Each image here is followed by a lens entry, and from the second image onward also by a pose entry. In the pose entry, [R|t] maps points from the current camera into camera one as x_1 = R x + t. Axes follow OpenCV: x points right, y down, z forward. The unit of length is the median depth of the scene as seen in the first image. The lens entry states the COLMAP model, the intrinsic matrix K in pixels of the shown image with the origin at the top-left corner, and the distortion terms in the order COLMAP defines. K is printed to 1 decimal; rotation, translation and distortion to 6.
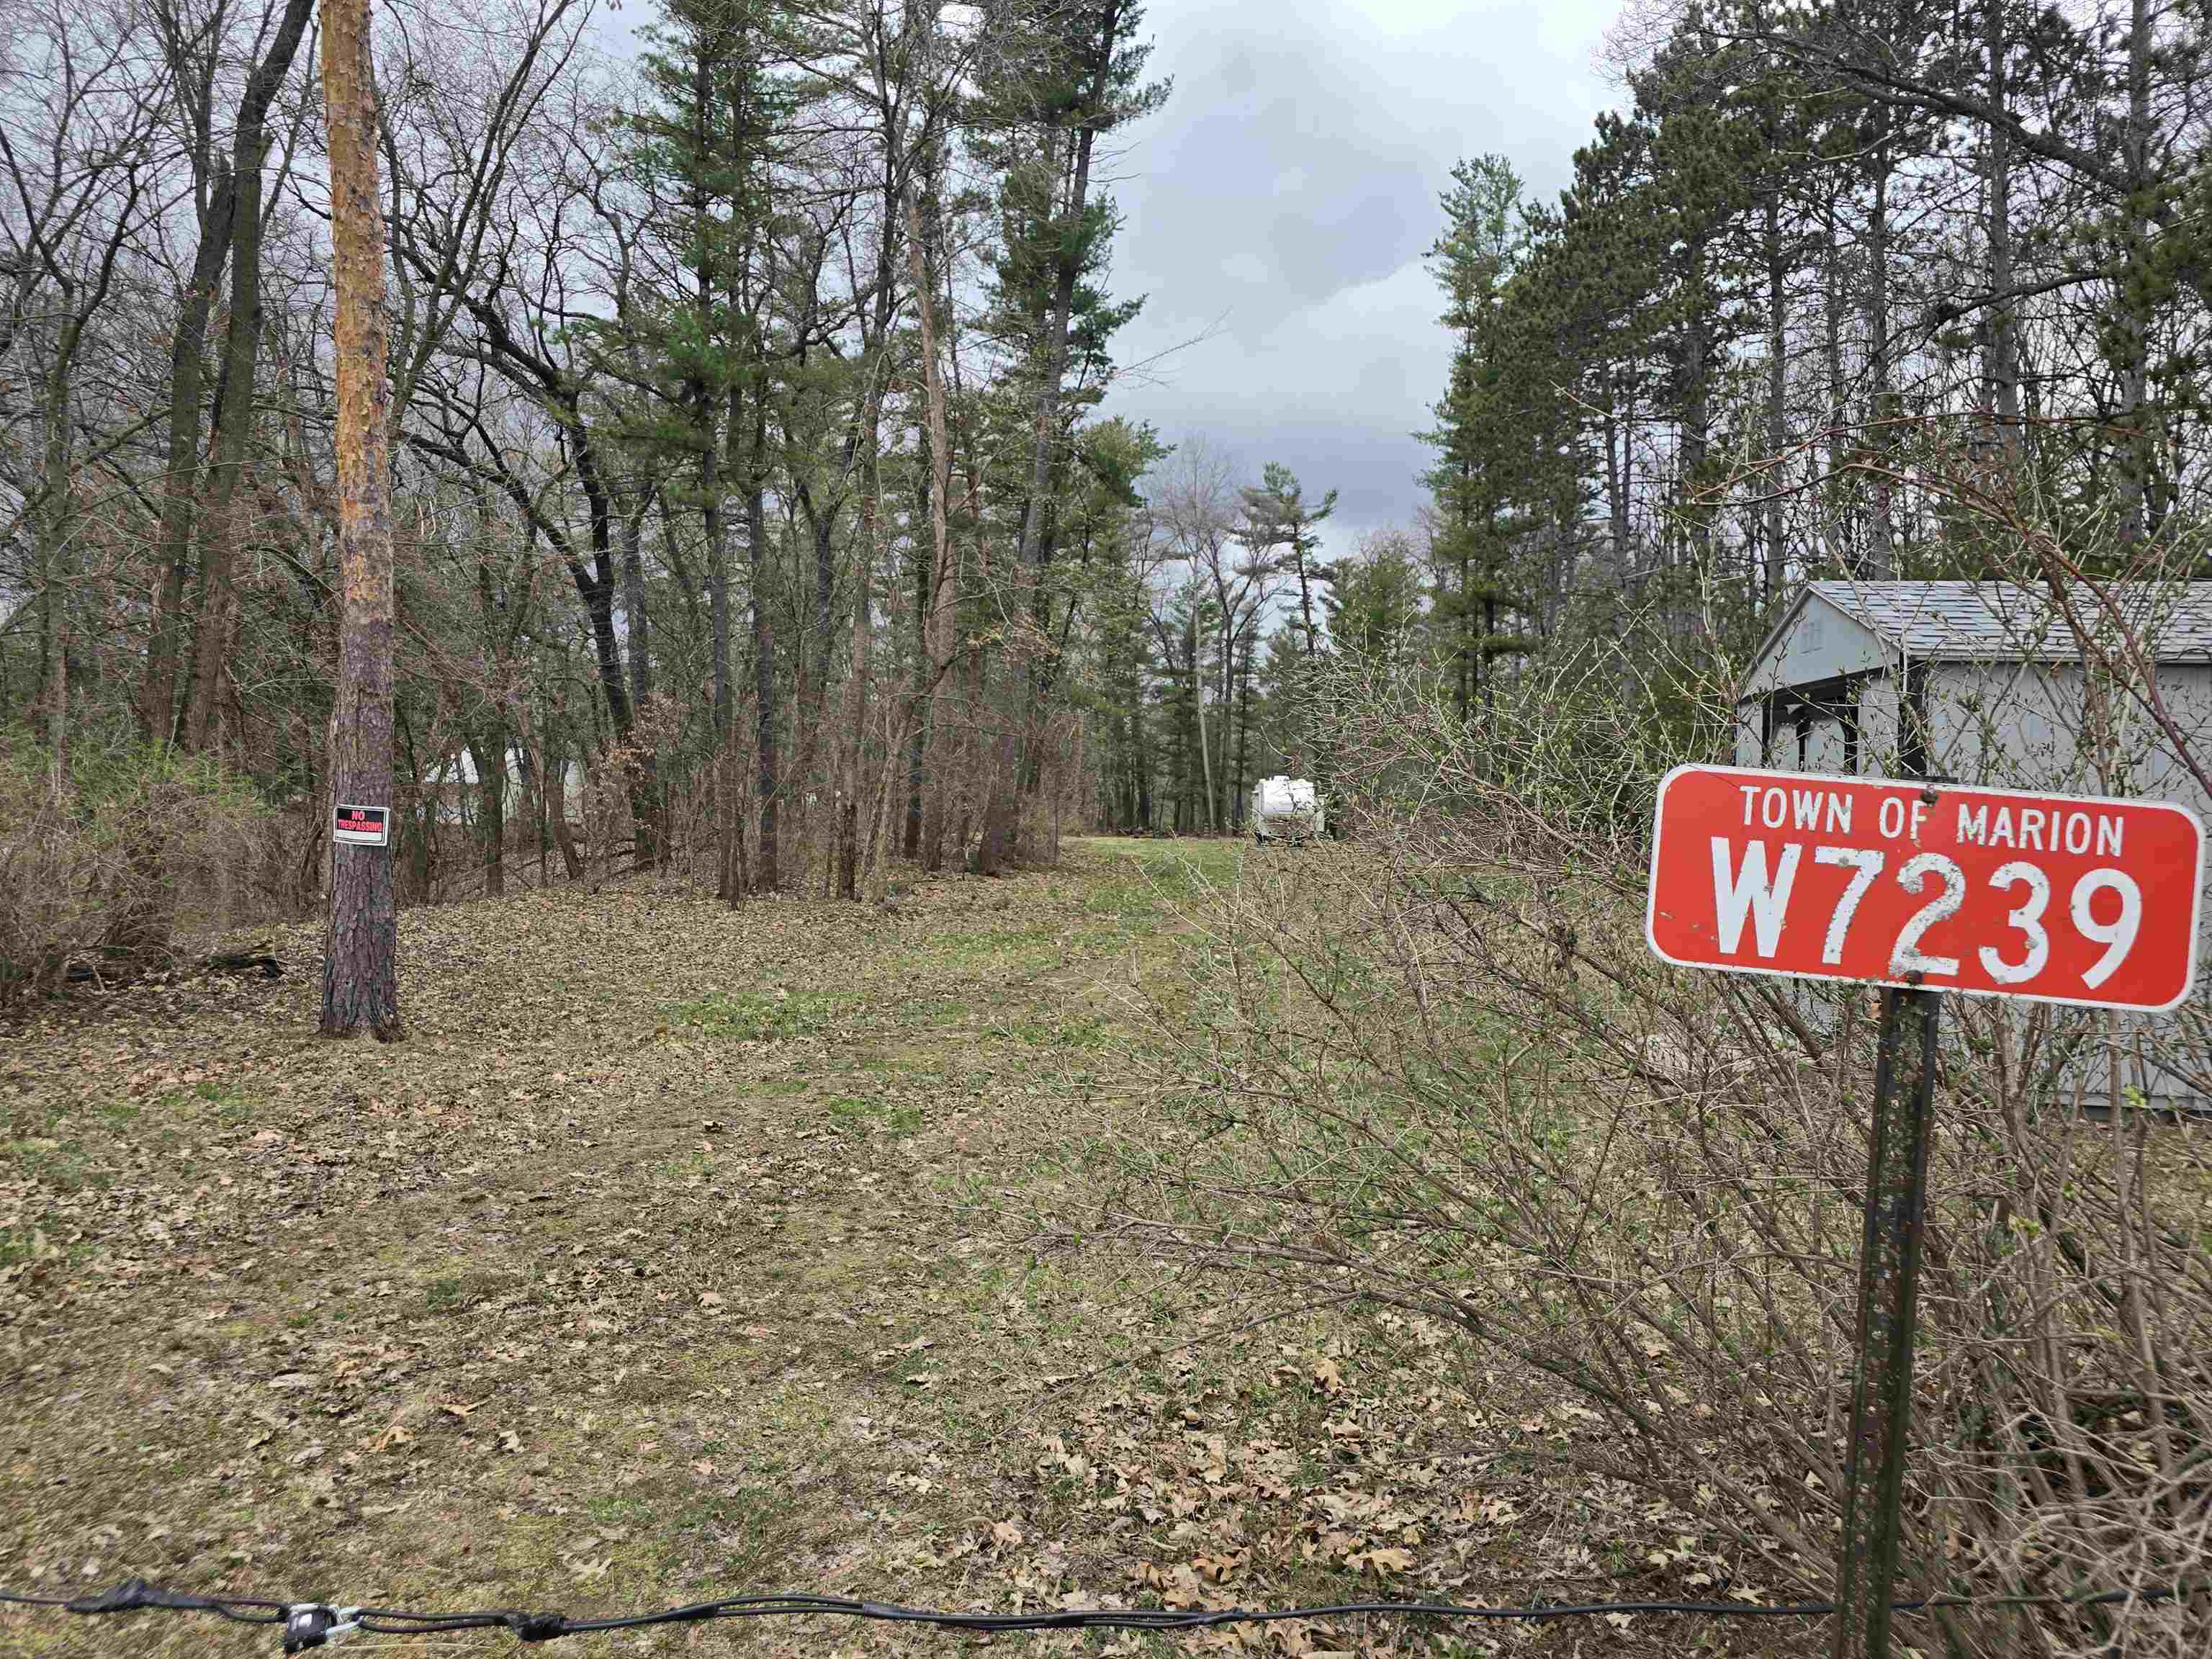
lens RADIAL K [[1476.5, 0, 1101.8], [0, 1476.5, 844.0], [0, 0, 1]] dist [0.004430, -0.001717]
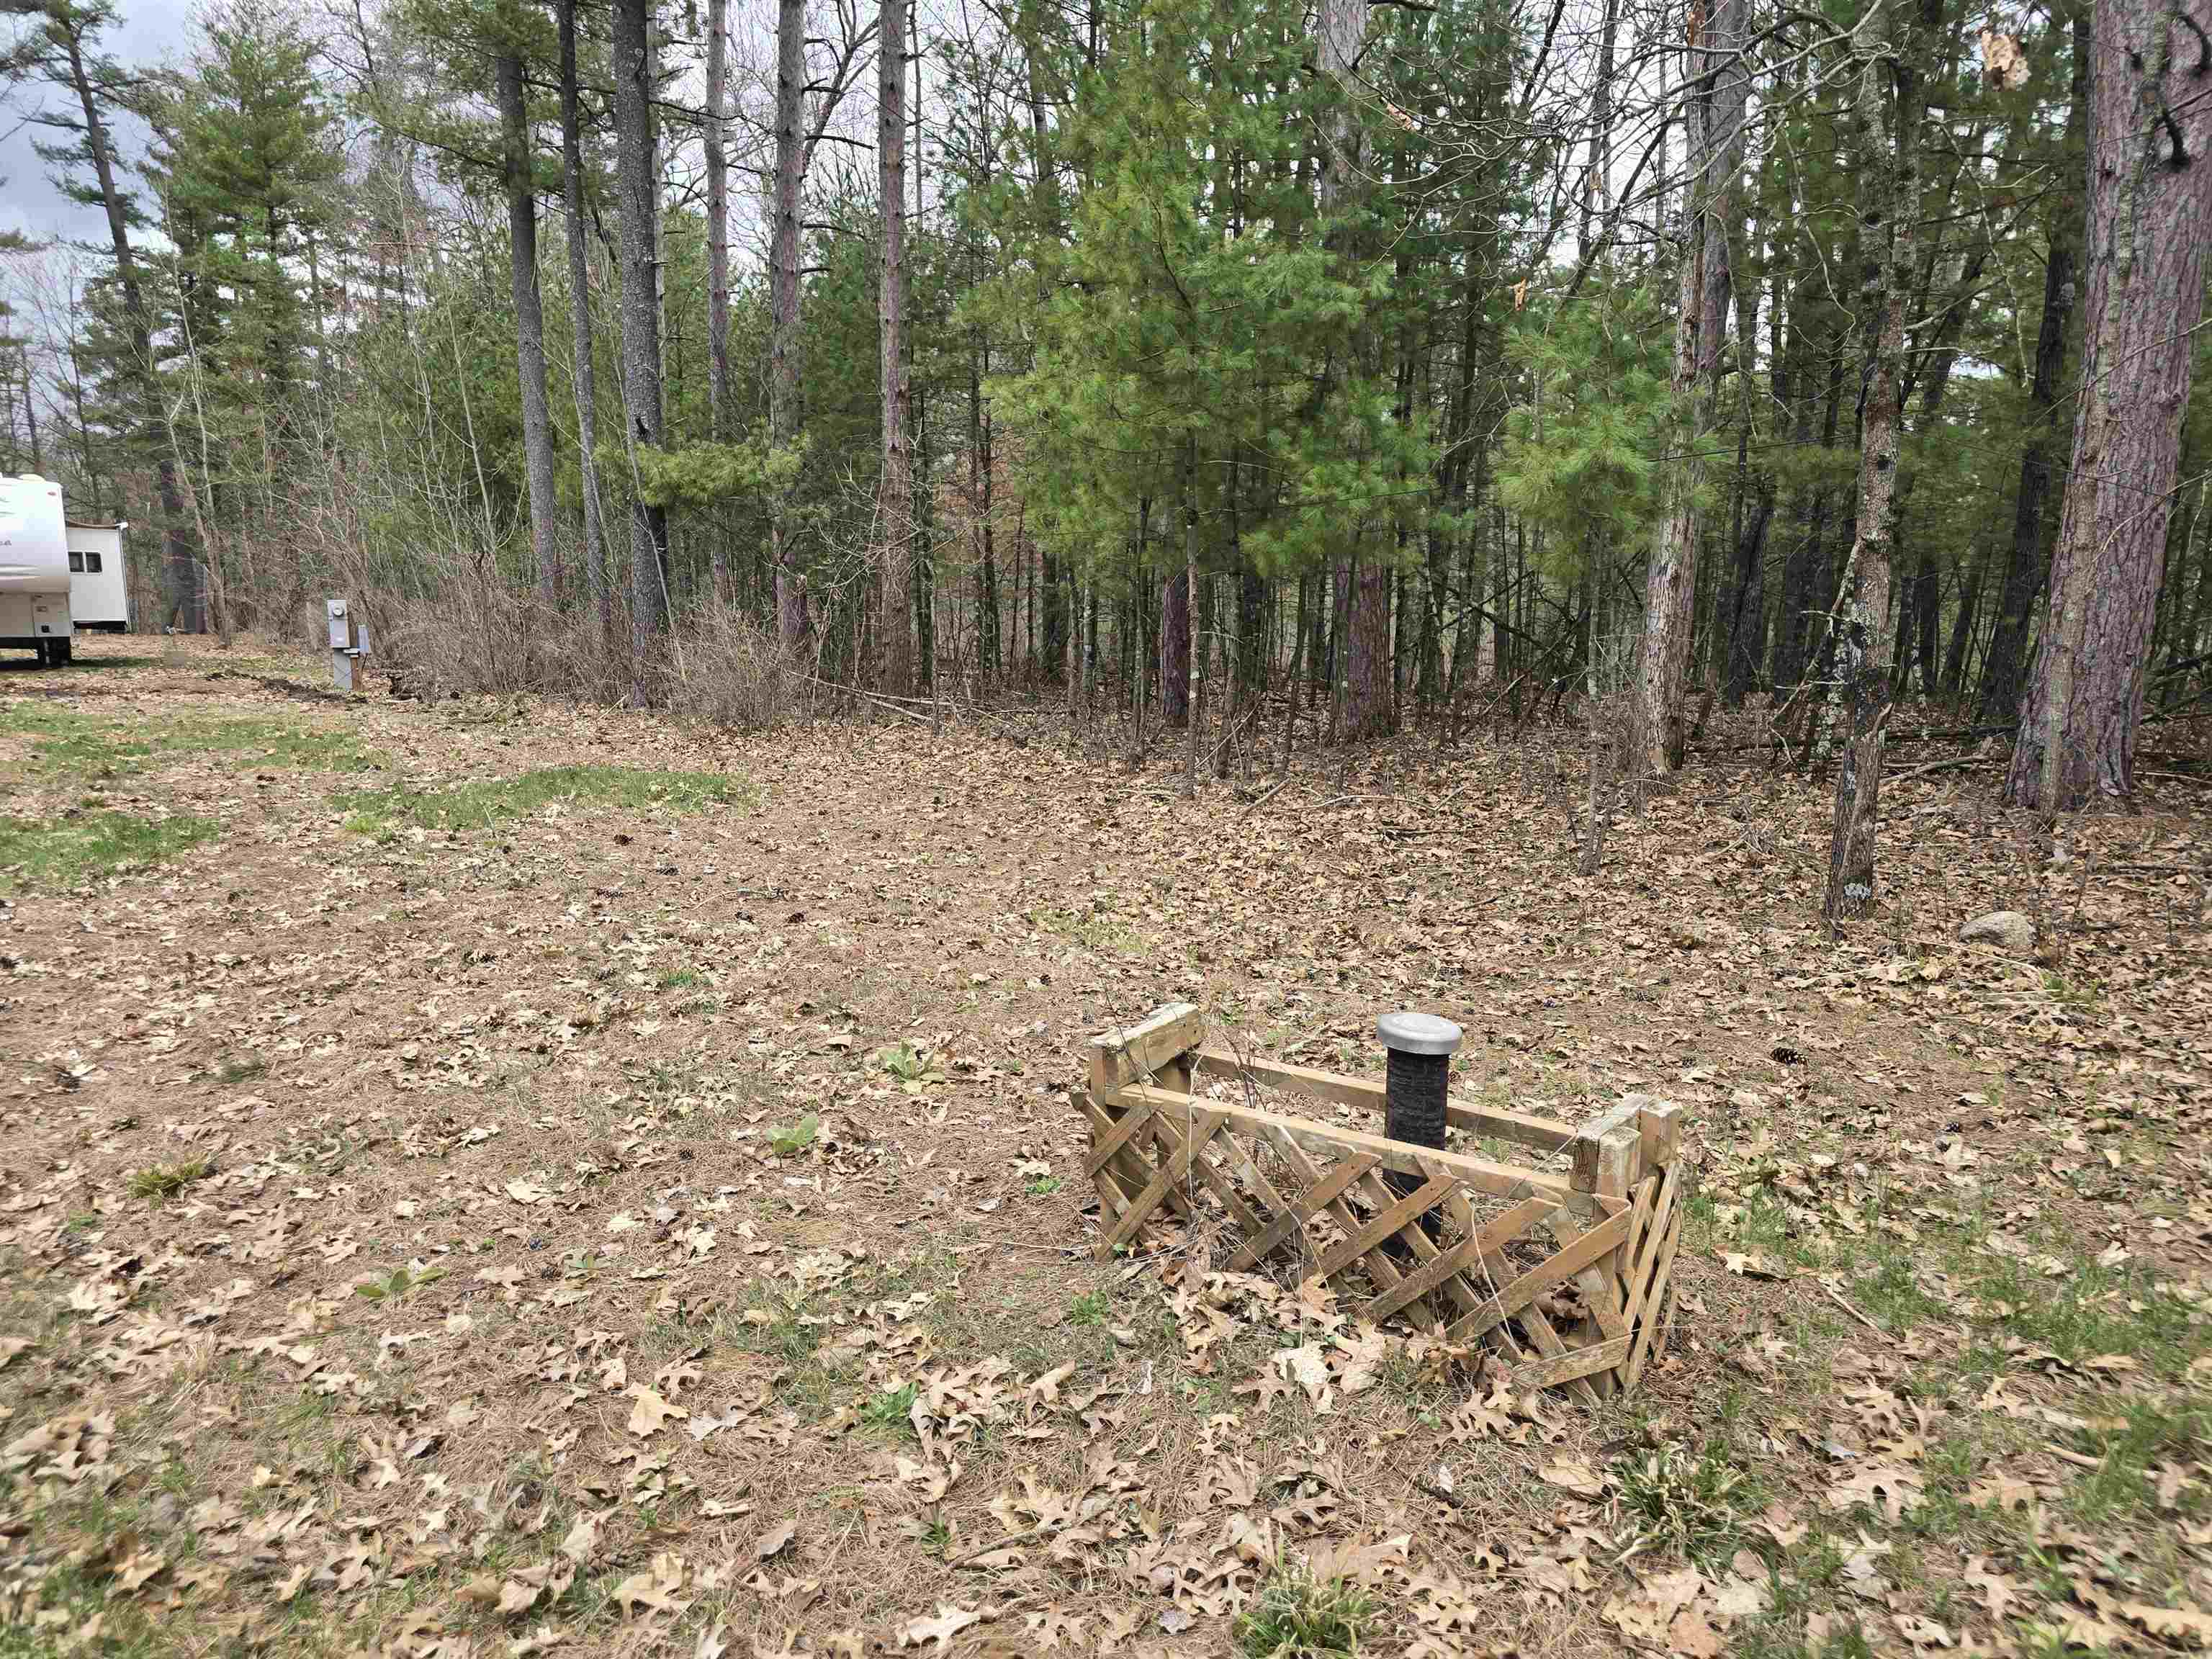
lens RADIAL K [[1476.5, 0, 1101.8], [0, 1476.5, 844.0], [0, 0, 1]] dist [0.004430, -0.001717]
pose [[0.789255, -0.107107, 0.604653, 0.079147], [0.016197, 0.987959, 0.153863, -0.004560], [-0.613852, -0.111644, 0.781487, 0.384640]]
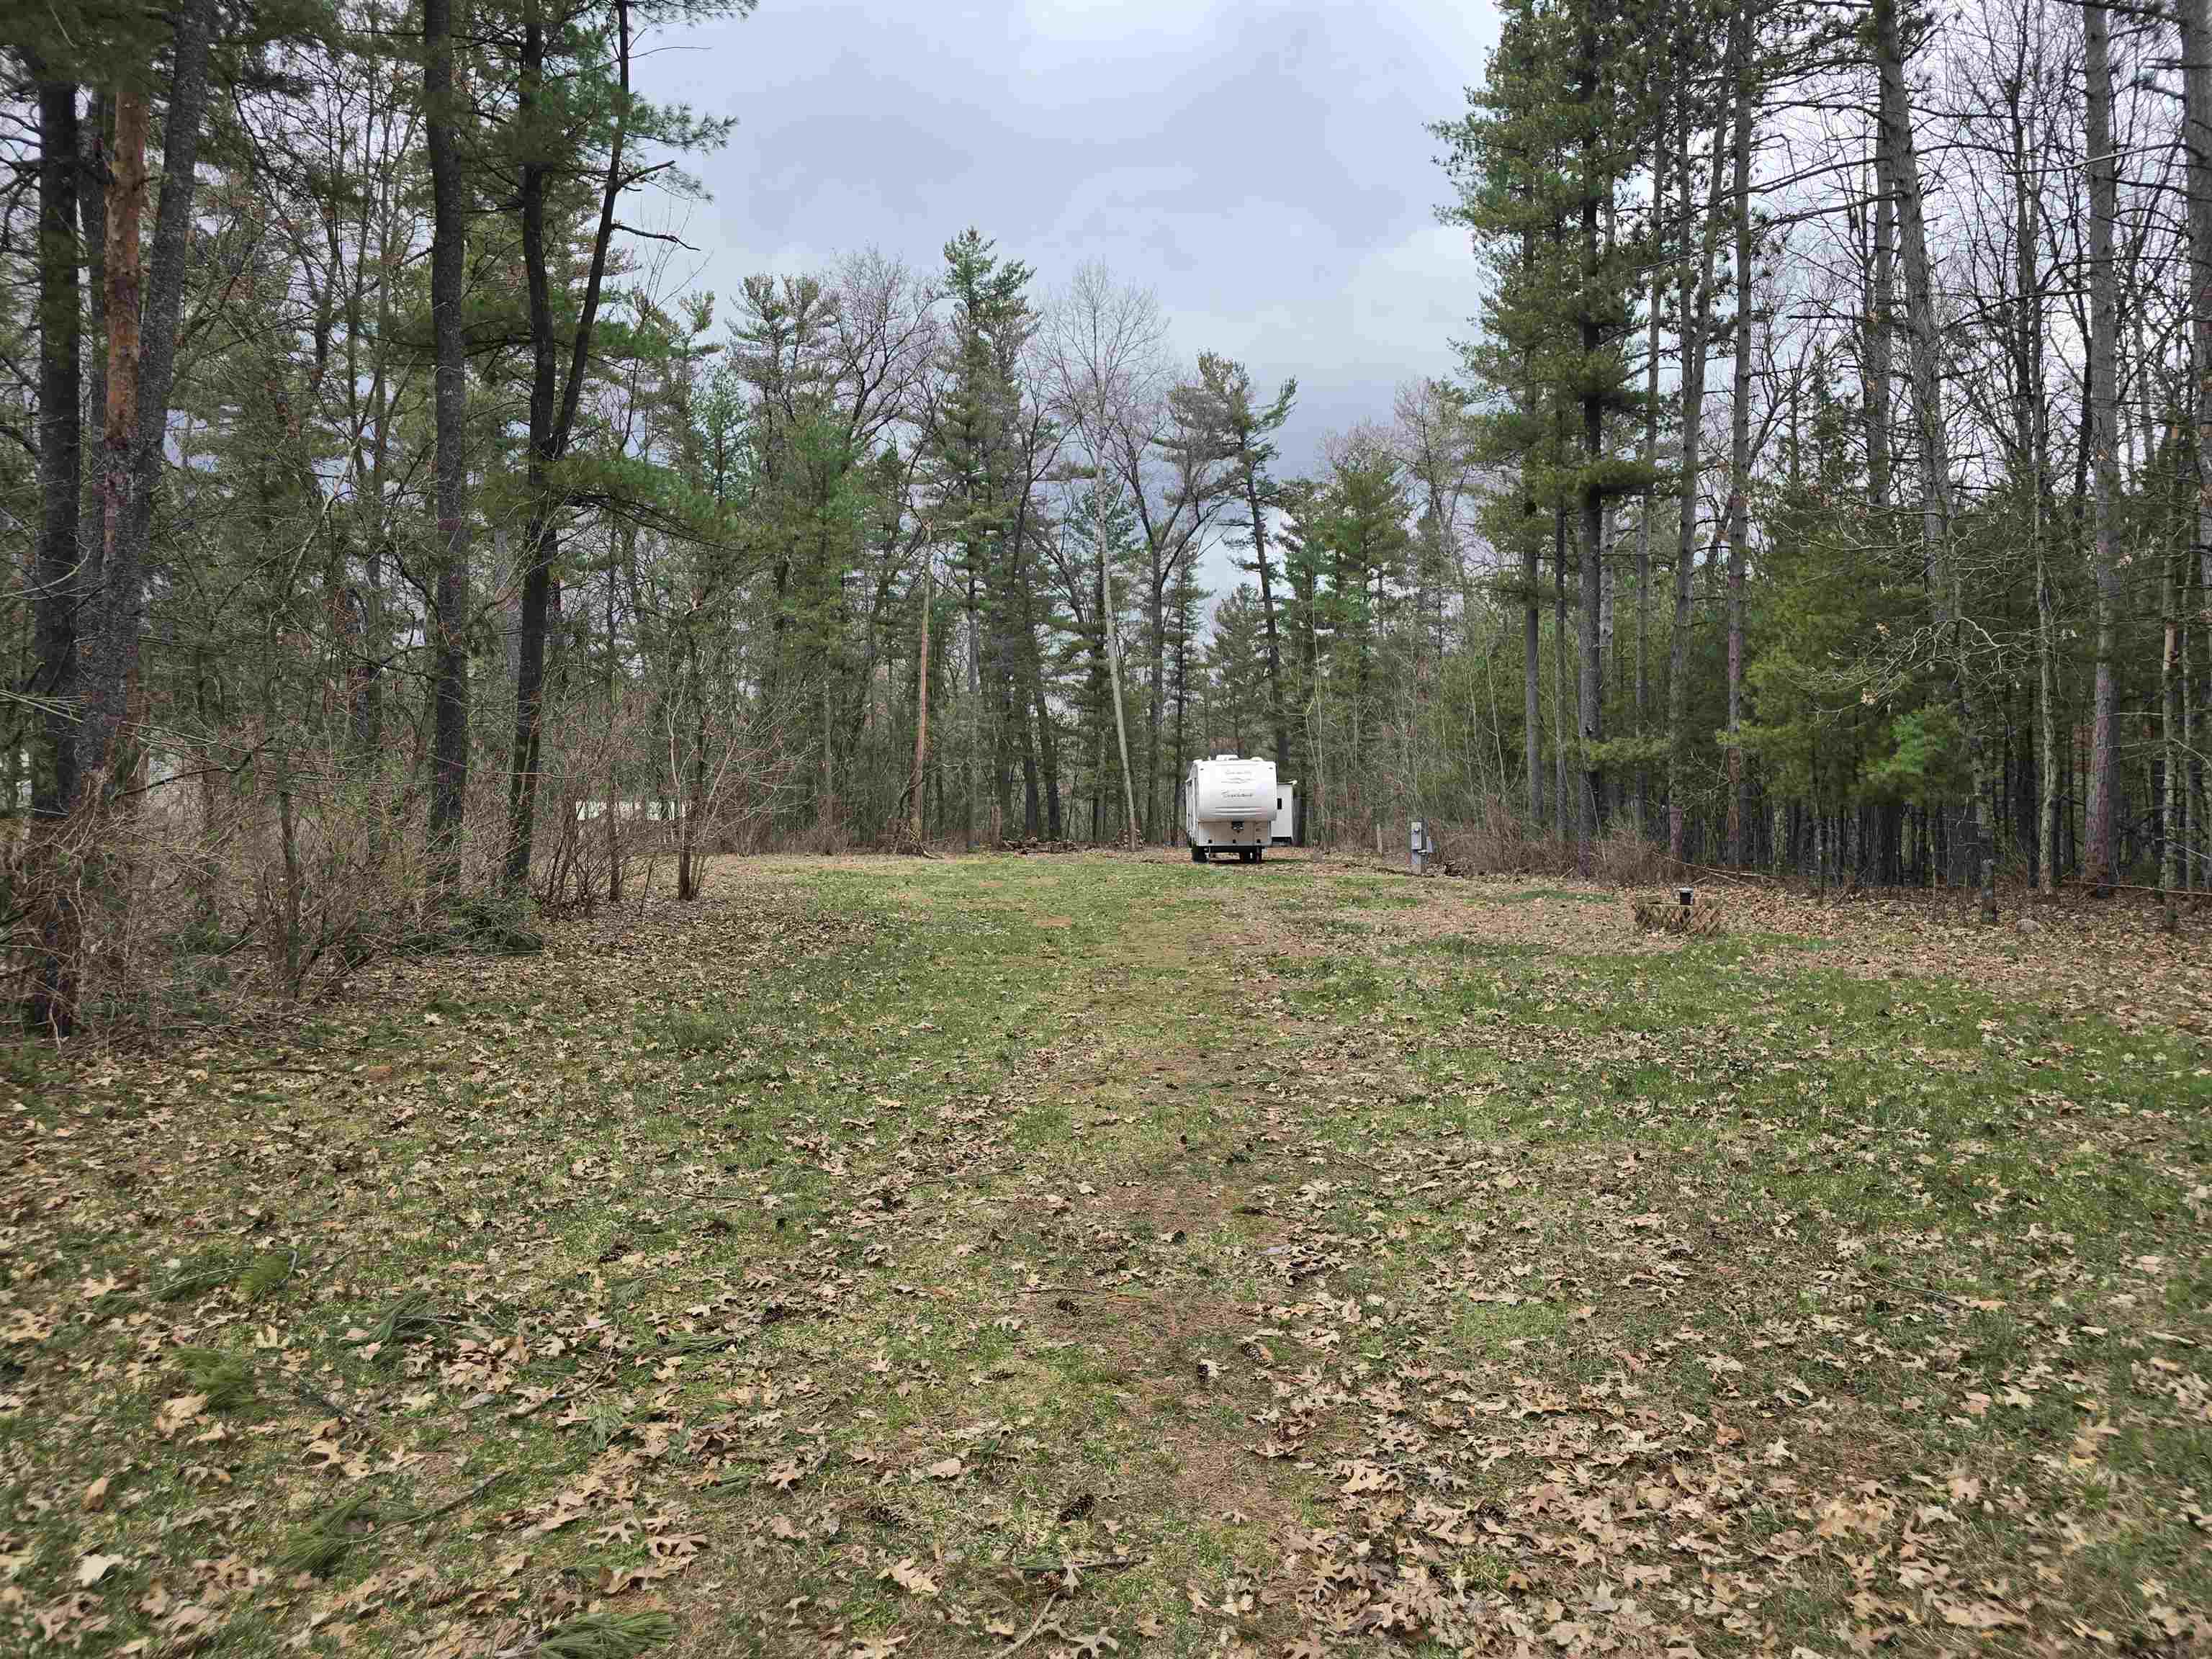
lens RADIAL K [[1476.5, 0, 1101.8], [0, 1476.5, 844.0], [0, 0, 1]] dist [0.004430, -0.001717]
pose [[0.999372, -0.021825, 0.027920, 0.033520], [0.022002, 0.999740, -0.006050, -0.002383], [-0.027781, 0.006661, 0.999592, 0.248085]]
